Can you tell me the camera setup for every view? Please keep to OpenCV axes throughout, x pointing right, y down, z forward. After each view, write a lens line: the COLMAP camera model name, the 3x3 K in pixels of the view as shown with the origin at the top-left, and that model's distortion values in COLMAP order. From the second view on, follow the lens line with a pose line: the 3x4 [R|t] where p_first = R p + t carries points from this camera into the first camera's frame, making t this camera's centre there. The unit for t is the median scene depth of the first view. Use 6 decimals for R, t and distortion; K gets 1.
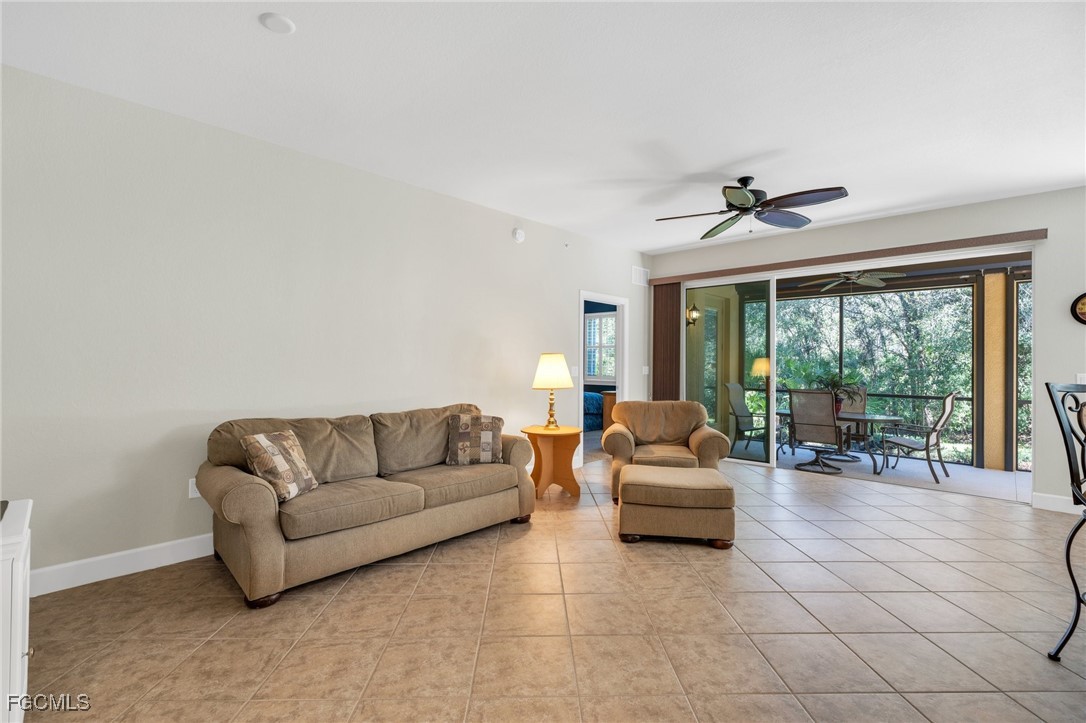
lens RADIAL K [[498.9, 0, 543.0], [0, 498.9, 361.5], [0, 0, 1]] dist [-0.002862, -0.000861]
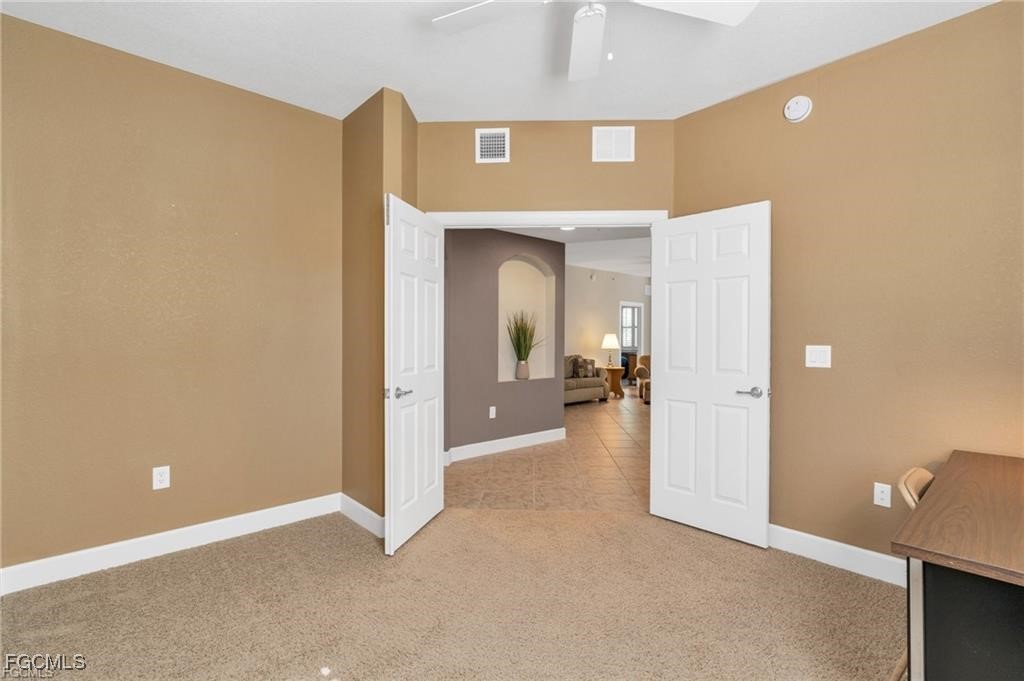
lens RADIAL K [[470.4, 0, 512.0], [0, 470.4, 340.5], [0, 0, 1]] dist [-0.002862, -0.000861]
pose [[0.996037, -0.000307, -0.088939, -0.290780], [0.001522, 0.999906, 0.013593, -0.017016], [0.088926, -0.013675, 0.995944, -1.400772]]
